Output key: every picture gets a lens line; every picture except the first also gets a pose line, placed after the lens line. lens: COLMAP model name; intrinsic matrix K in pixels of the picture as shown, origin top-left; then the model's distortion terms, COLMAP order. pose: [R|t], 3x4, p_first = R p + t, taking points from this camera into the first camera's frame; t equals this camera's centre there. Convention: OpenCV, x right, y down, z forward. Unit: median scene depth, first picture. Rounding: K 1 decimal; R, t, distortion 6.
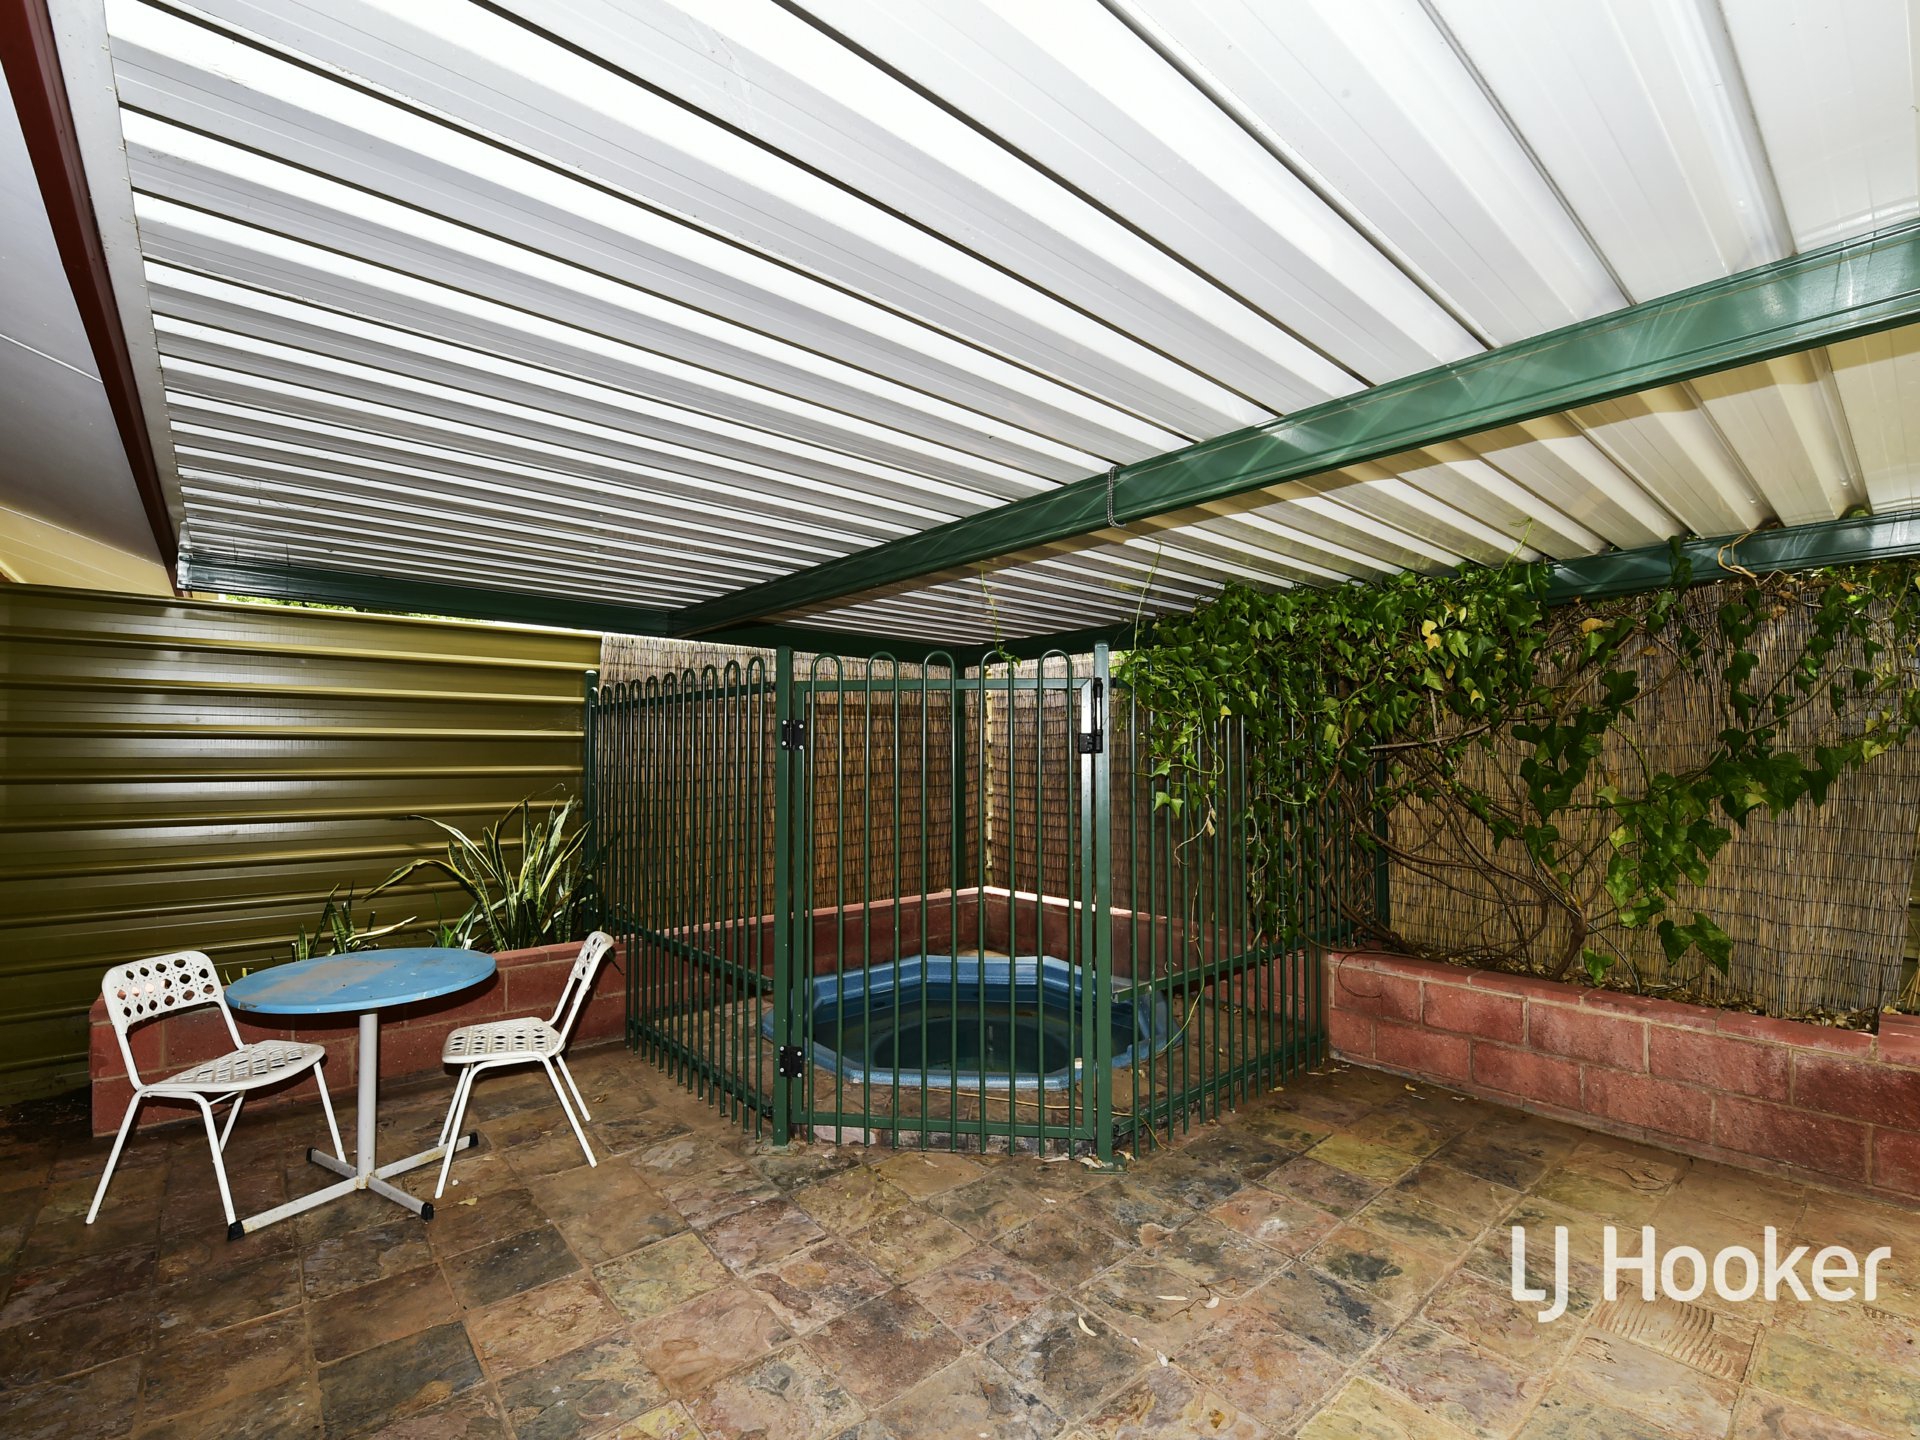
lens RADIAL K [[860.9, 0, 958.2], [0, 860.9, 717.1], [0, 0, 1]] dist [-0.018523, -0.001236]
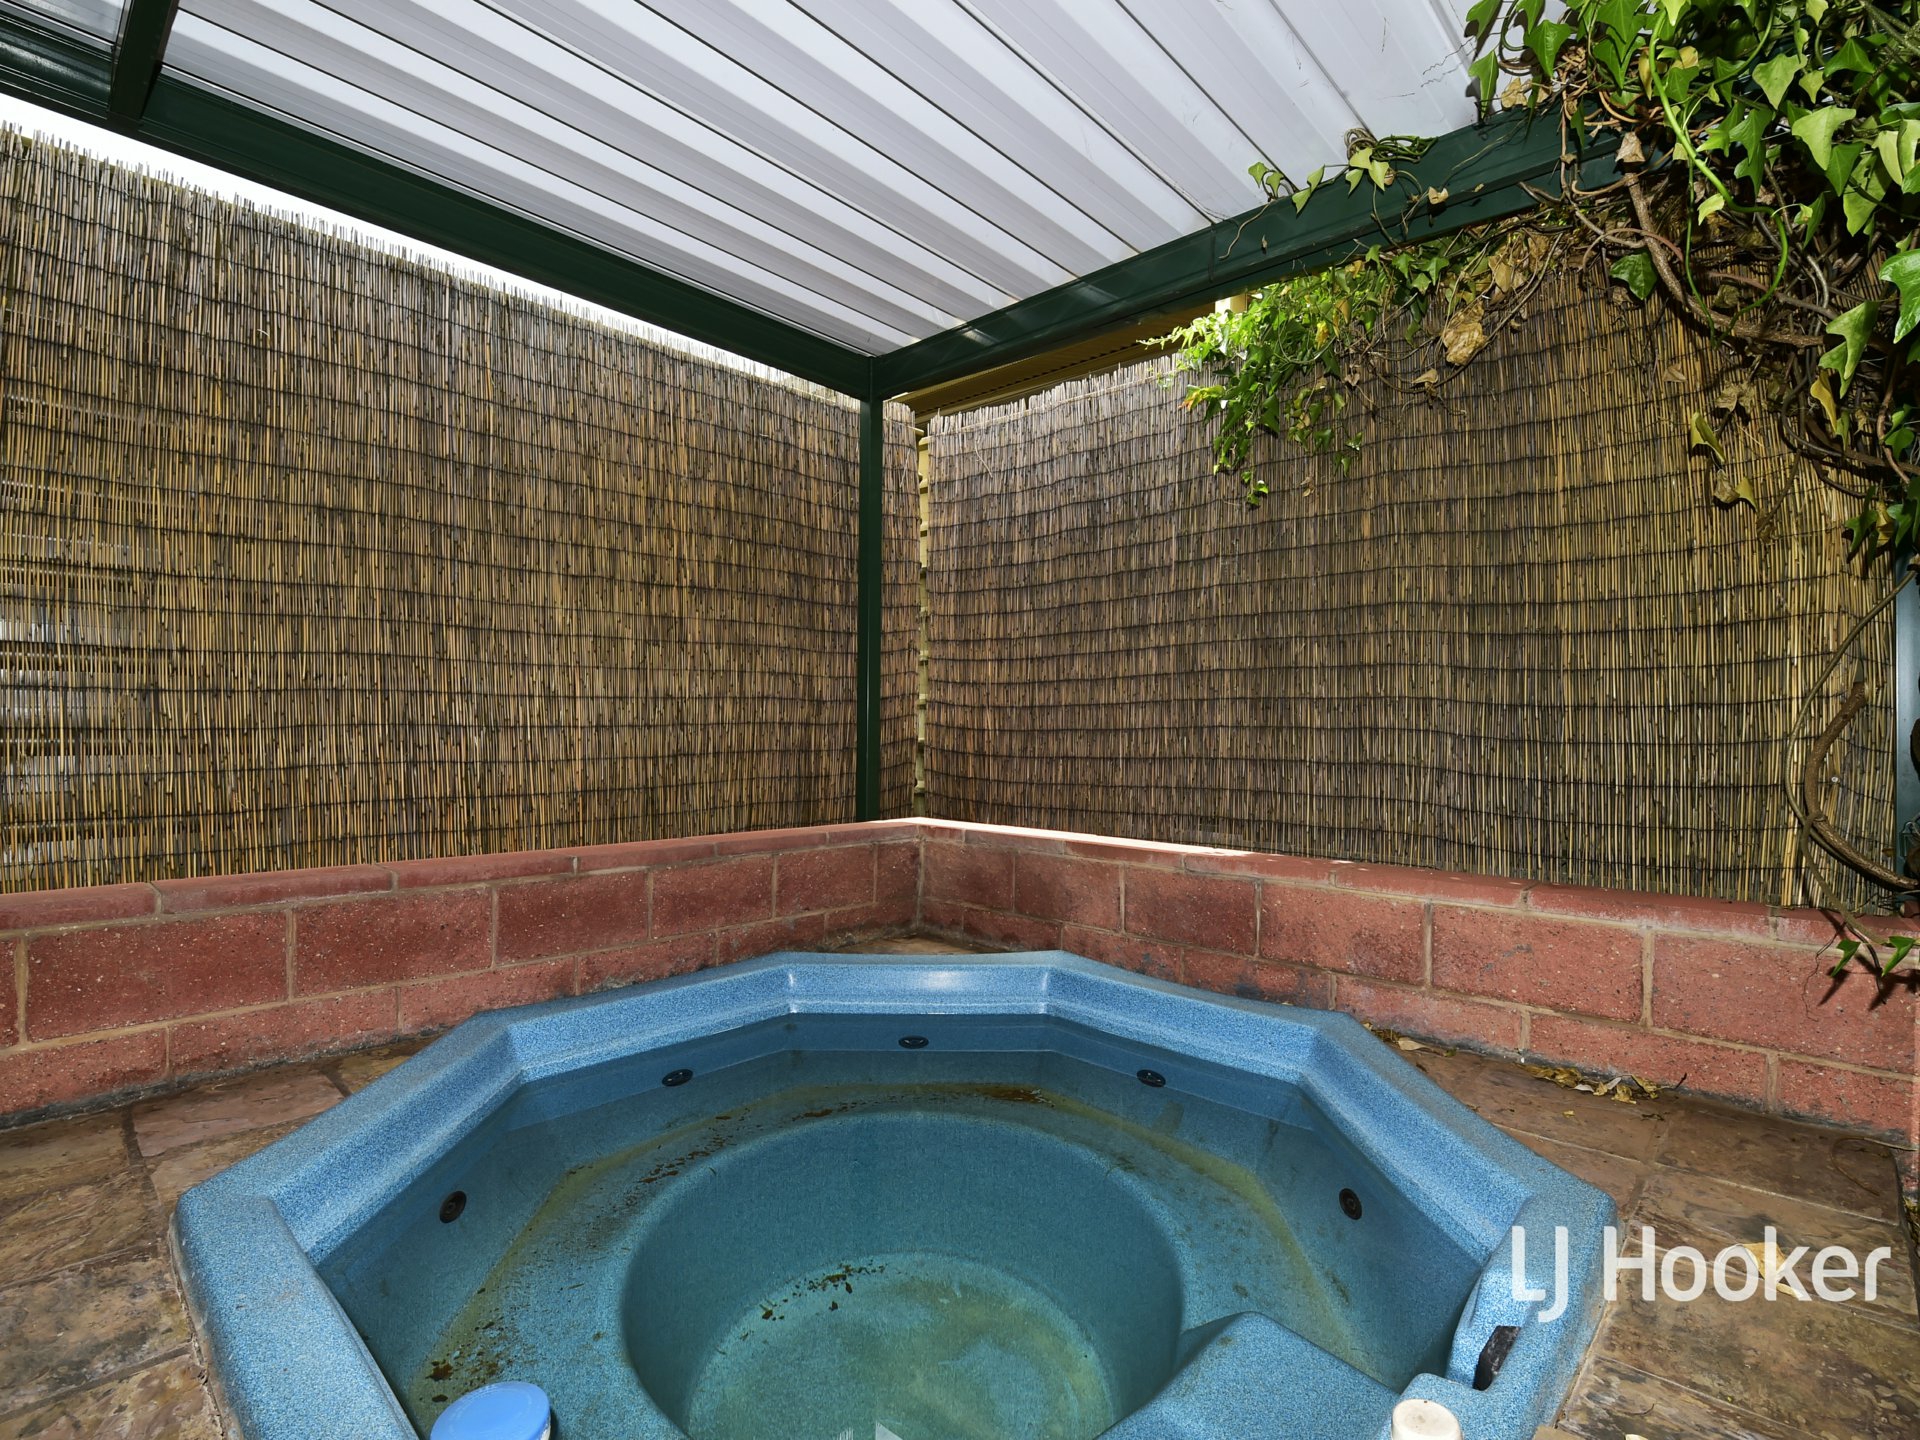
lens RADIAL K [[889.7, 0, 965.6], [0, 889.7, 723.0], [0, 0, 1]] dist [-0.003113, -0.000763]
pose [[0.991926, 0.010759, 0.126361, -0.008368], [-0.015133, 0.999317, 0.033705, 0.115093], [-0.125912, -0.035345, 0.991412, 0.441287]]
